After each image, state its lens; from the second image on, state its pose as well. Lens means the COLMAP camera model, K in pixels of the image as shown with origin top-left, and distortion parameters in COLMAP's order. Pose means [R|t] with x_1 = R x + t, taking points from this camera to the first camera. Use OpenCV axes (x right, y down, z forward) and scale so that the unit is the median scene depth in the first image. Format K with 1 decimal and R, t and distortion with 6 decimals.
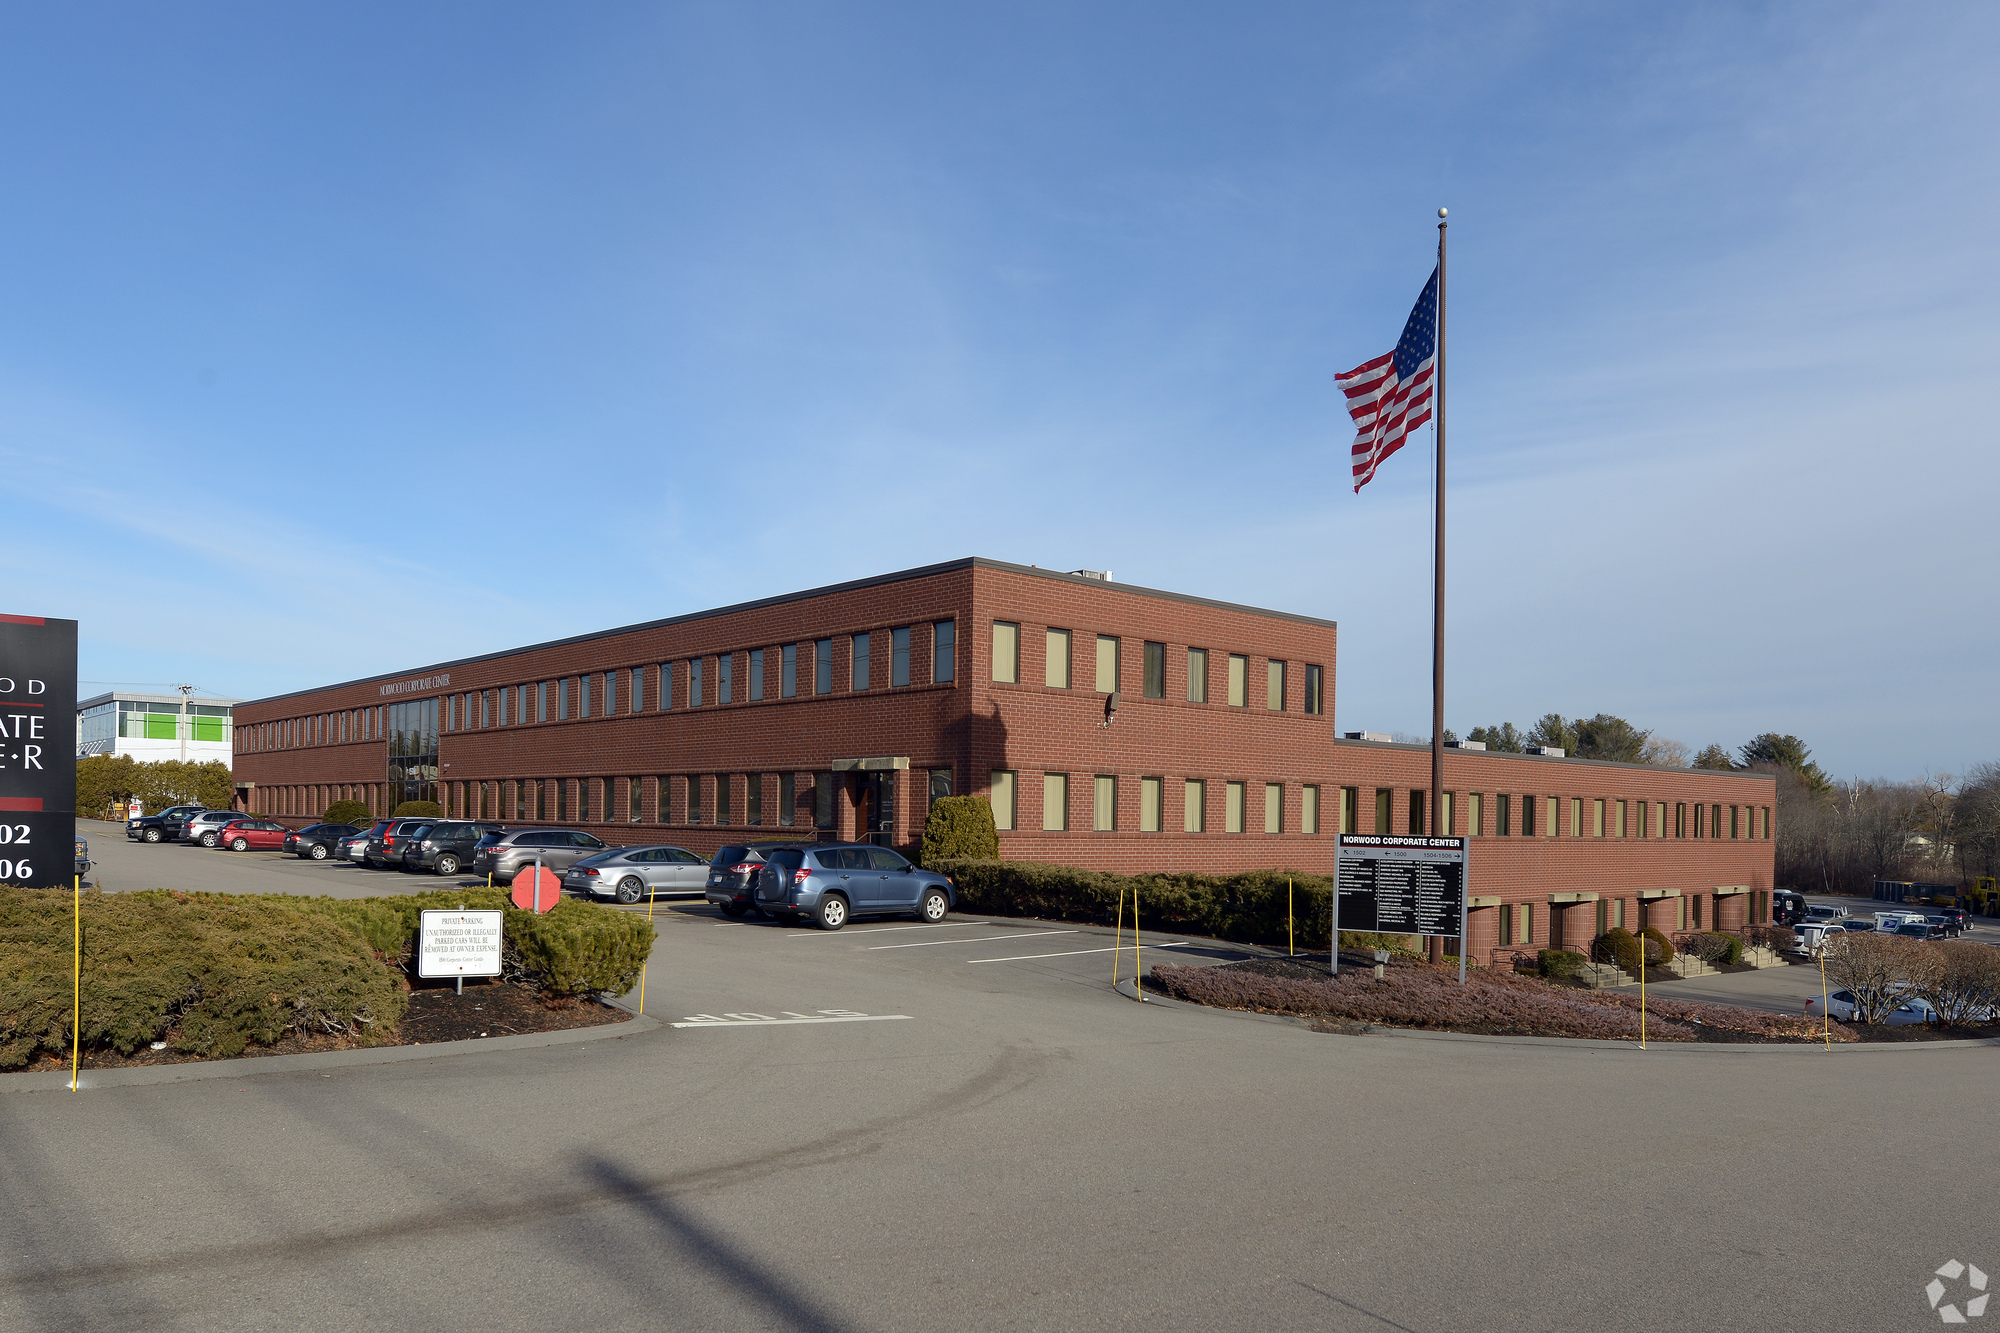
lens RADIAL K [[1211.9, 0, 1001.1], [0, 1211.9, 715.6], [0, 0, 1]] dist [0.001509, 0.000320]
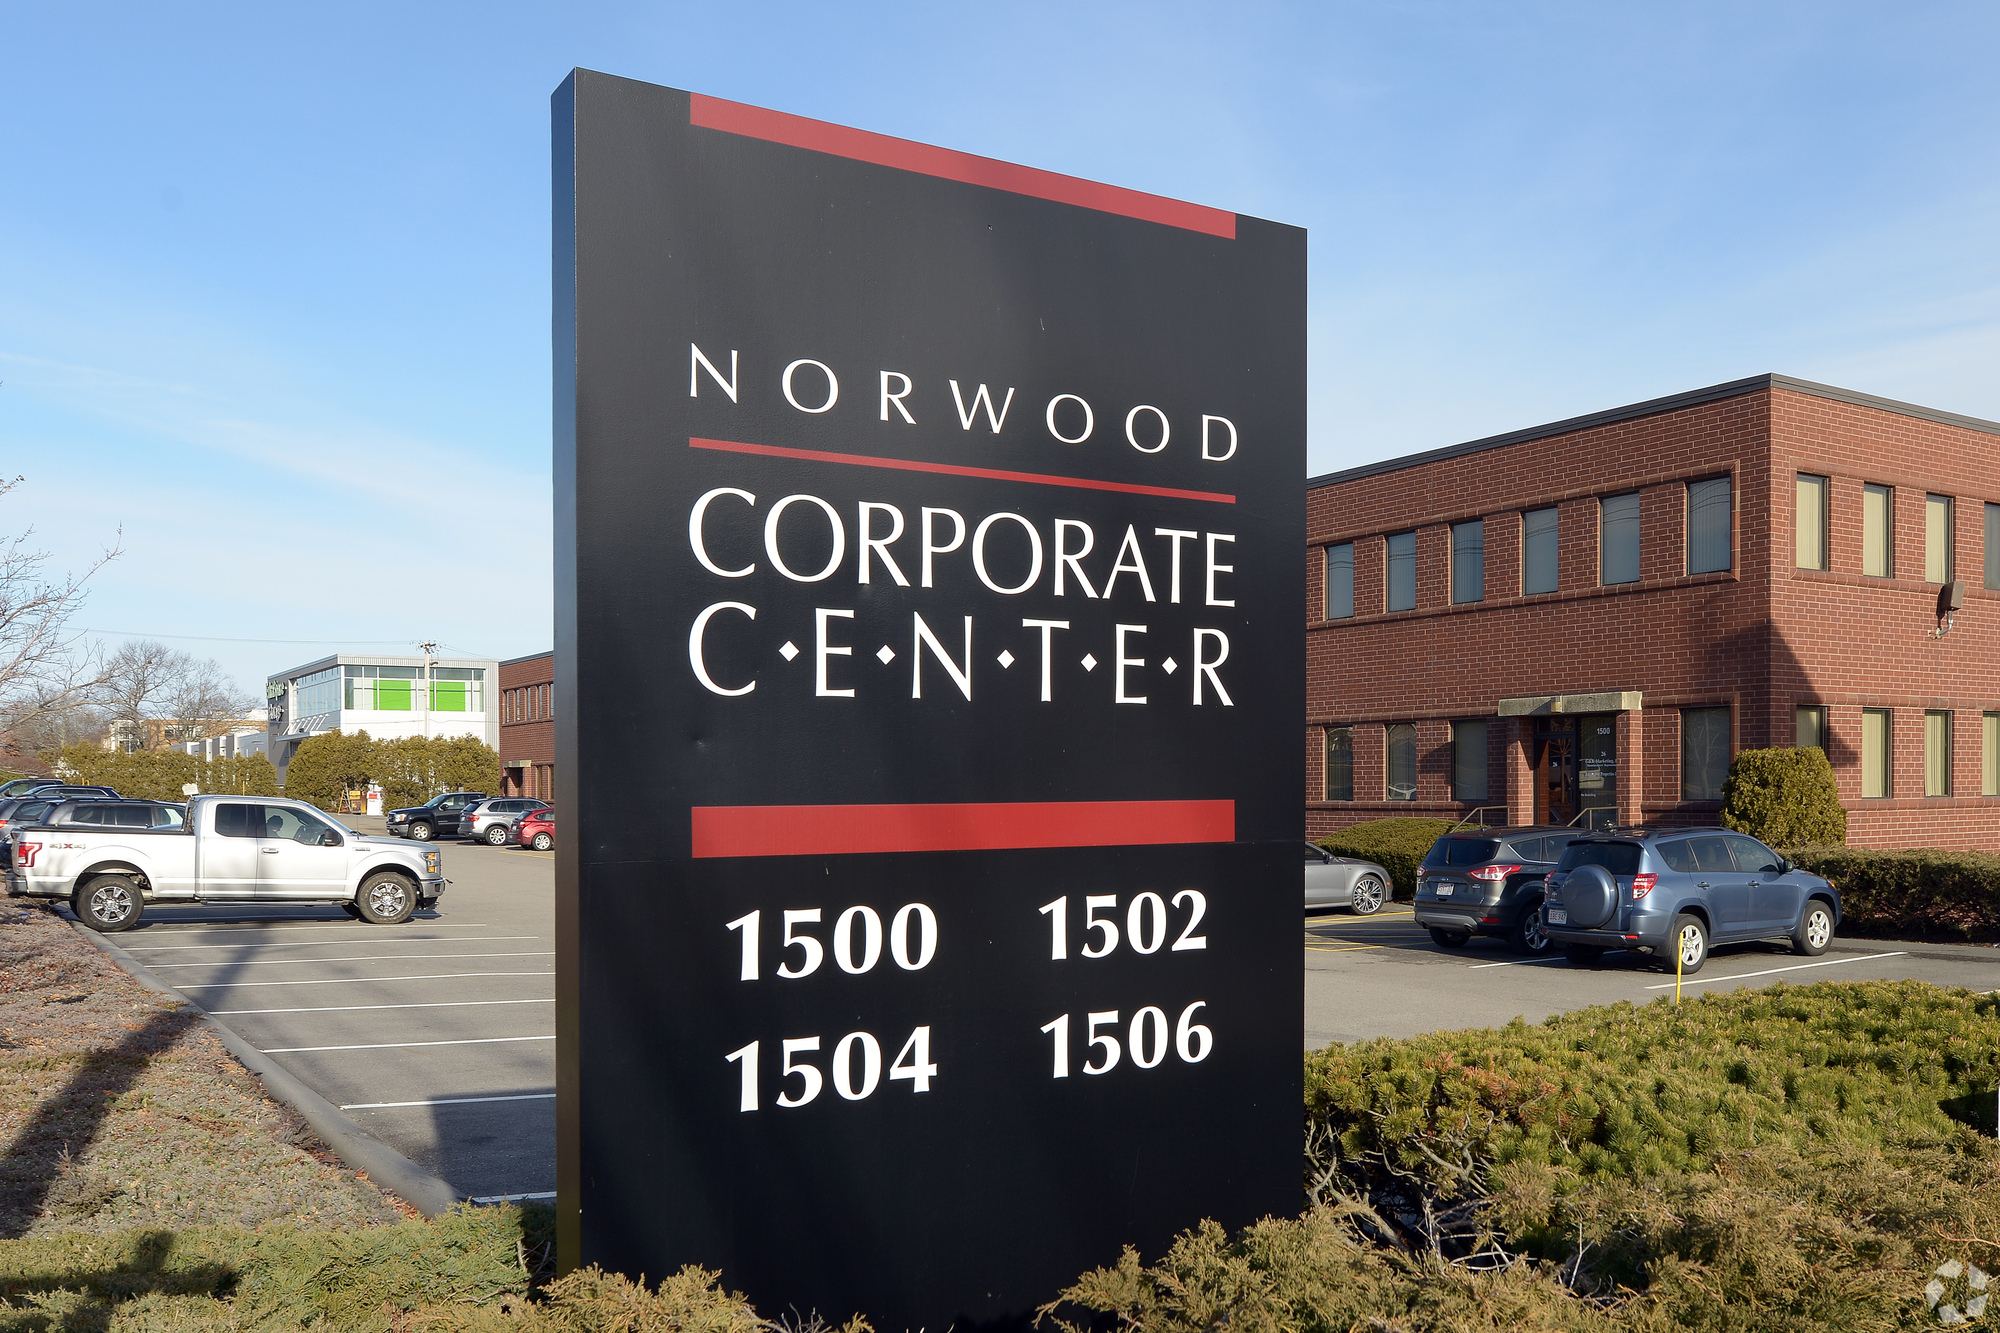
lens RADIAL K [[1241.0, 0, 1000.0], [0, 1241.0, 666.5], [0, 0, 1]] dist [-0.000982, -0.000119]
pose [[0.997642, -0.031890, -0.060771, -0.375293], [0.031410, 0.999468, -0.008837, 0.015847], [0.061021, 0.006908, 0.998113, 0.308133]]
